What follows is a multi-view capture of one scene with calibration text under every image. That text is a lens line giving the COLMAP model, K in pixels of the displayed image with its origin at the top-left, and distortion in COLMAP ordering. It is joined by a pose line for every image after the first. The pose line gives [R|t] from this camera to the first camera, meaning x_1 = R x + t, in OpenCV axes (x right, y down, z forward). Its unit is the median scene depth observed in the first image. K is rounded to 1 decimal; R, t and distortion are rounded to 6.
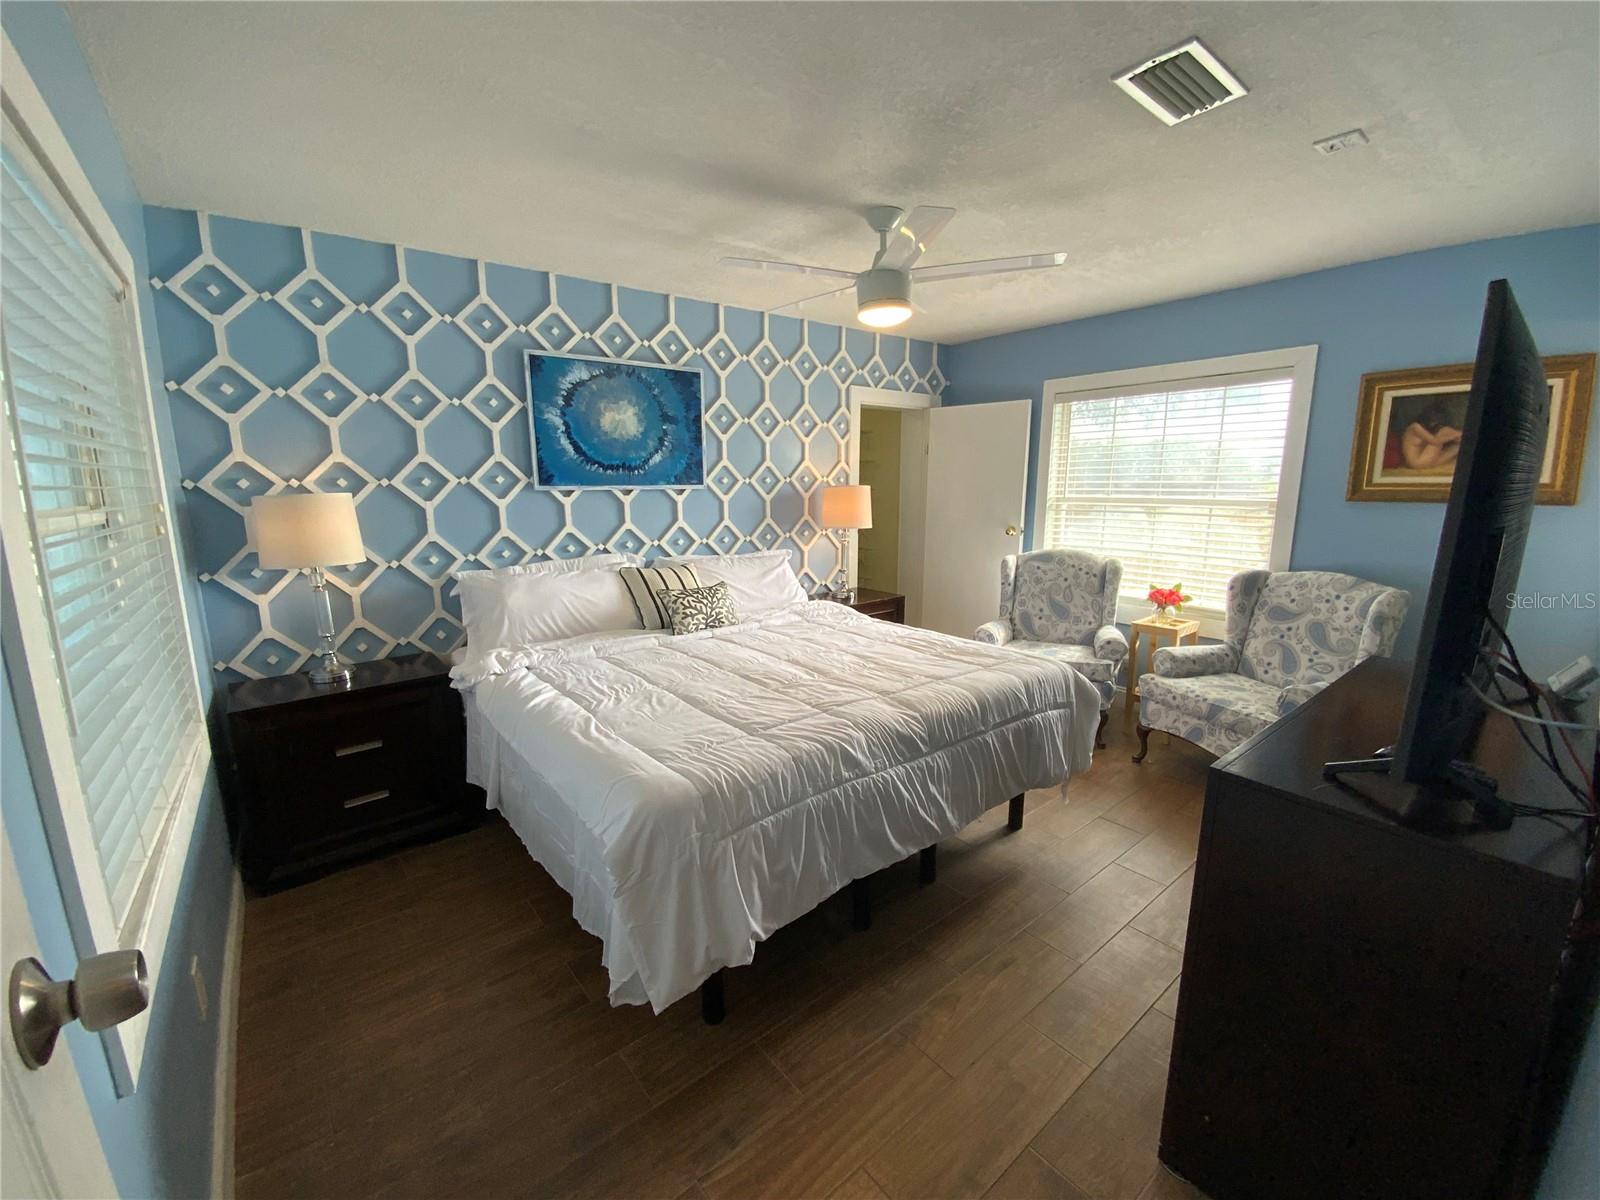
lens RADIAL K [[646.5, 0, 802.4], [0, 646.5, 597.1], [0, 0, 1]] dist [0.026701, -0.018723]
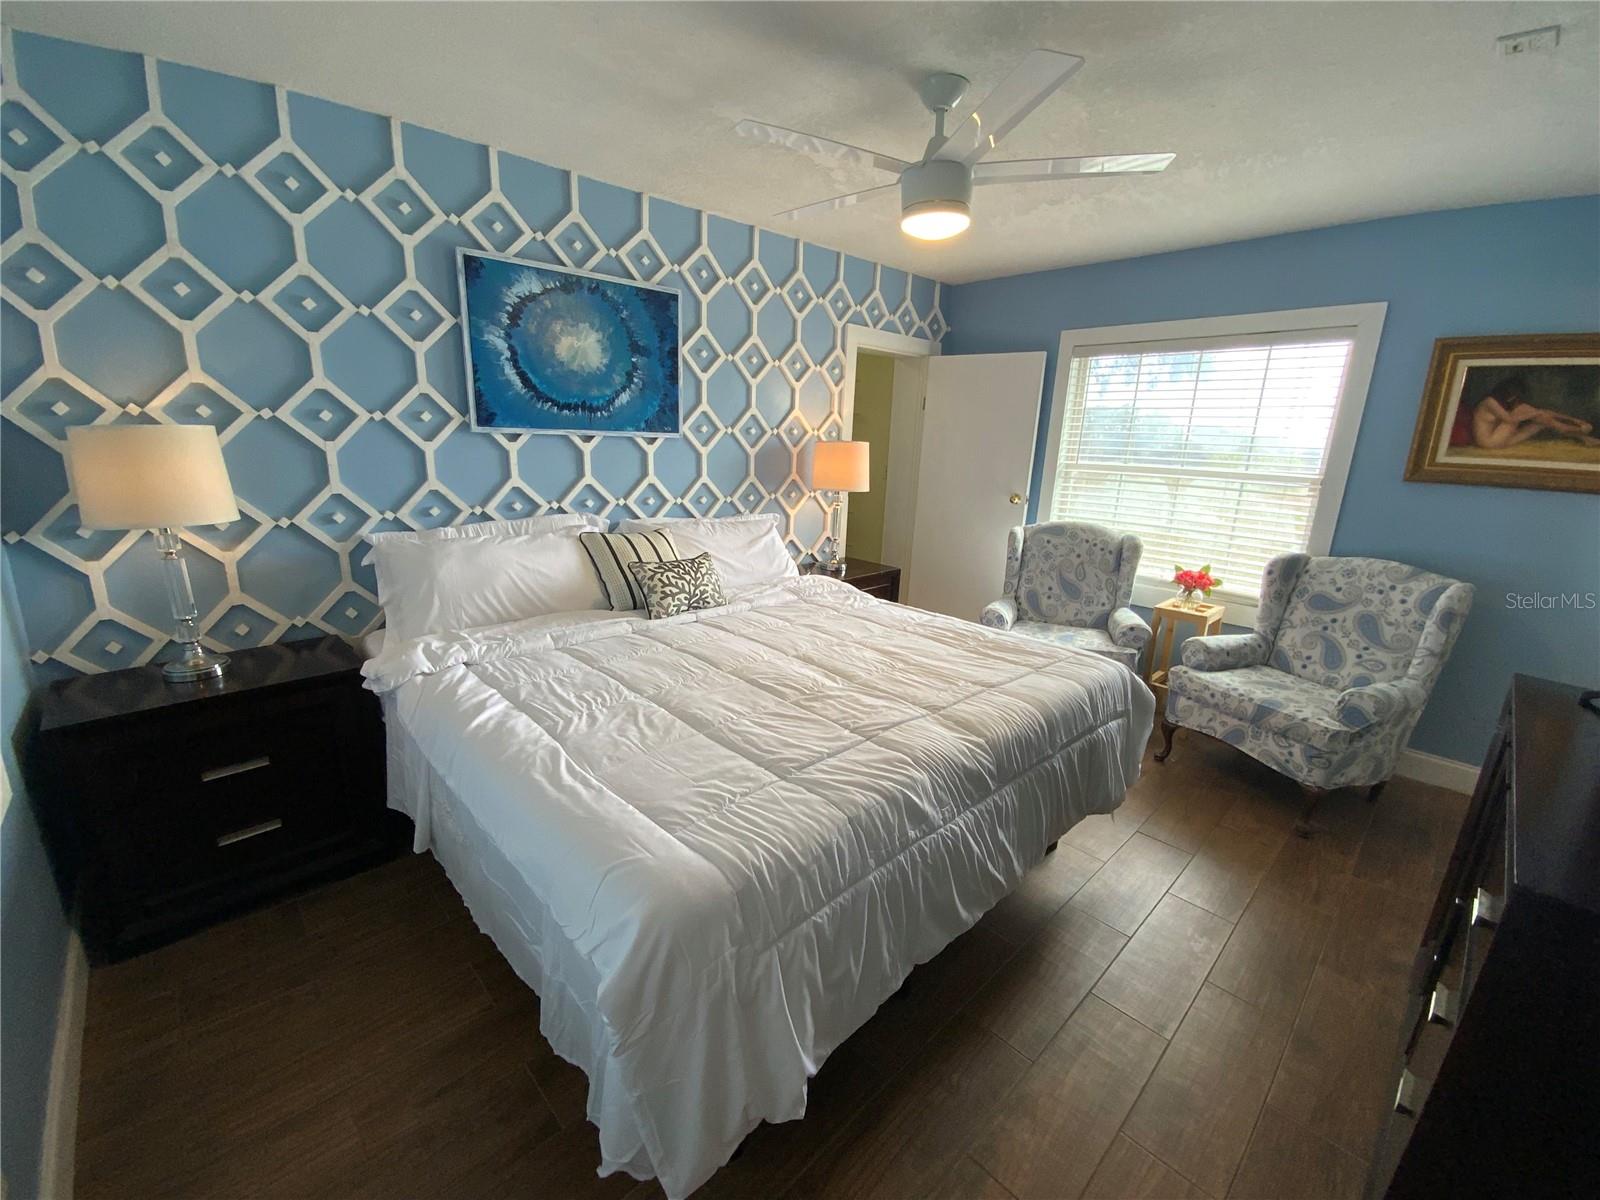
lens RADIAL K [[650.6, 0, 801.5], [0, 650.6, 597.2], [0, 0, 1]] dist [0.000929, -0.000584]
pose [[0.996128, 0.019074, 0.085822, -0.074412], [-0.024897, 0.997422, 0.067300, -0.026707], [-0.084317, -0.069176, 0.994035, 0.160697]]
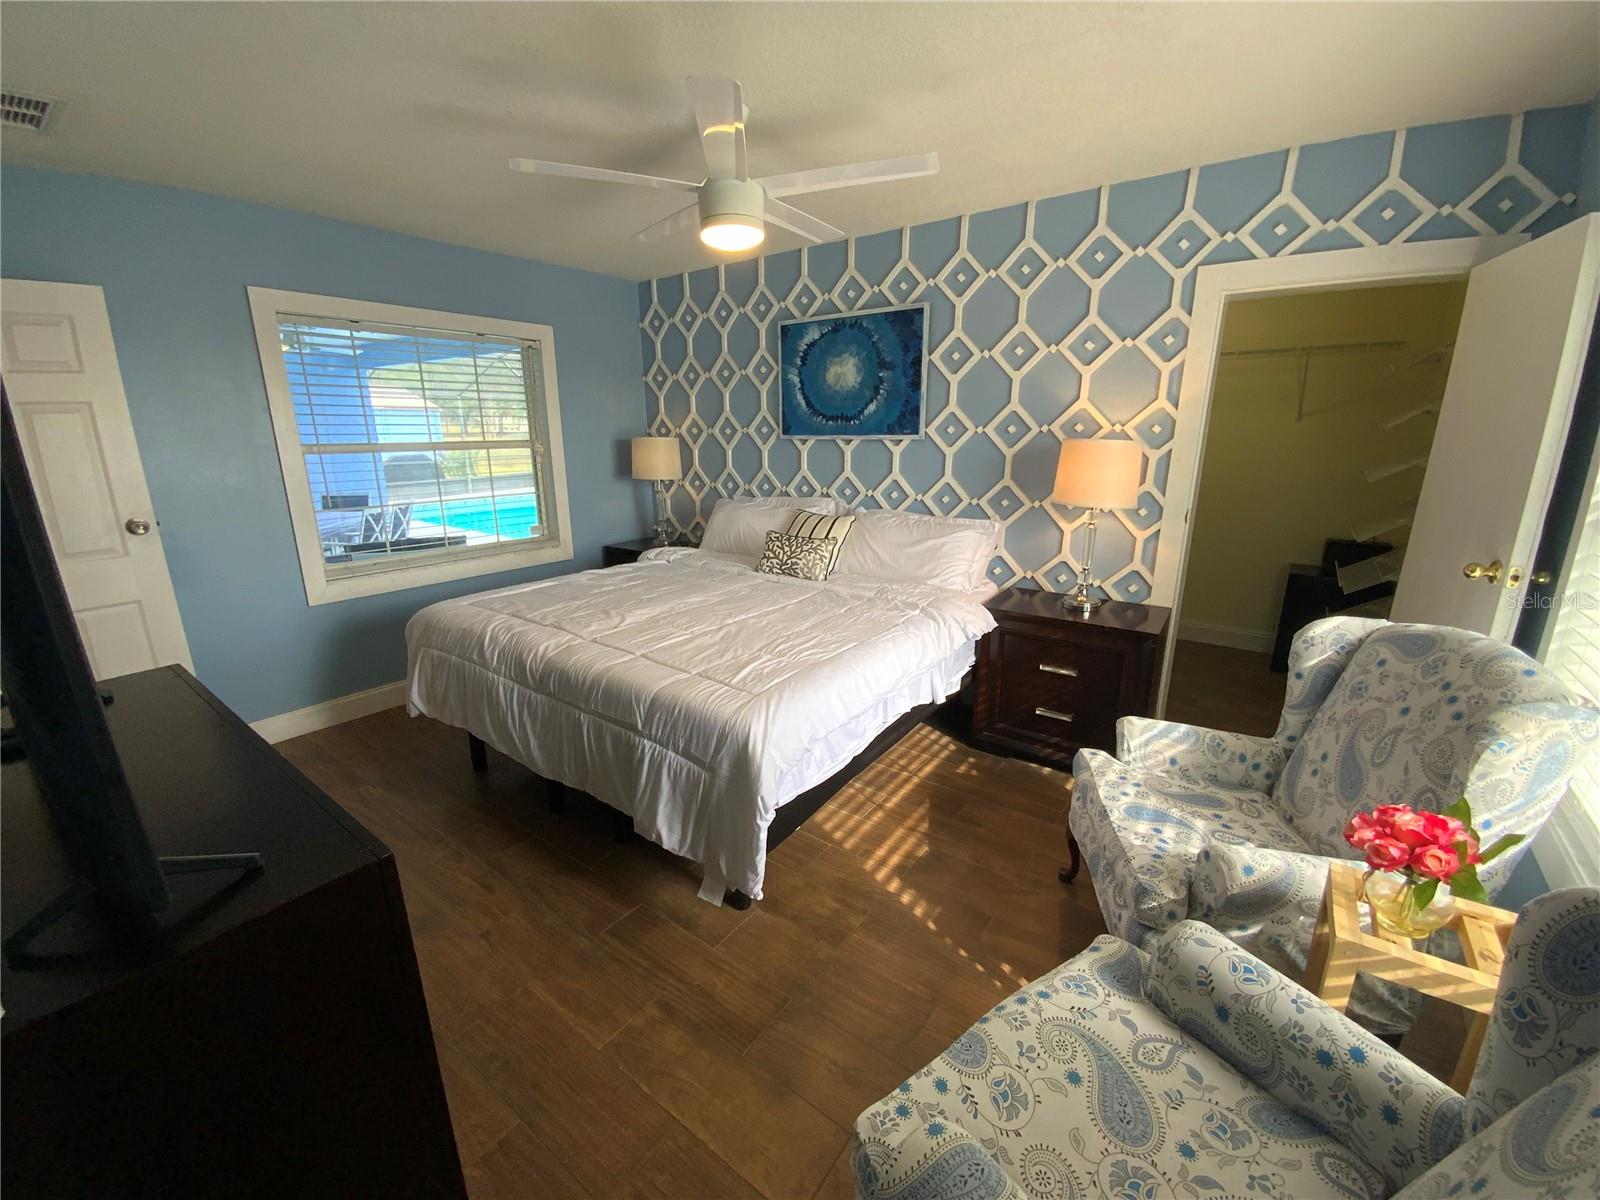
lens RADIAL K [[646.5, 0, 802.4], [0, 646.5, 597.1], [0, 0, 1]] dist [0.026701, -0.018723]
pose [[0.292949, 0.241482, -0.925131, 0.817157], [-0.164167, 0.965915, 0.200143, -0.127384], [0.941929, 0.093244, 0.322608, 0.670915]]
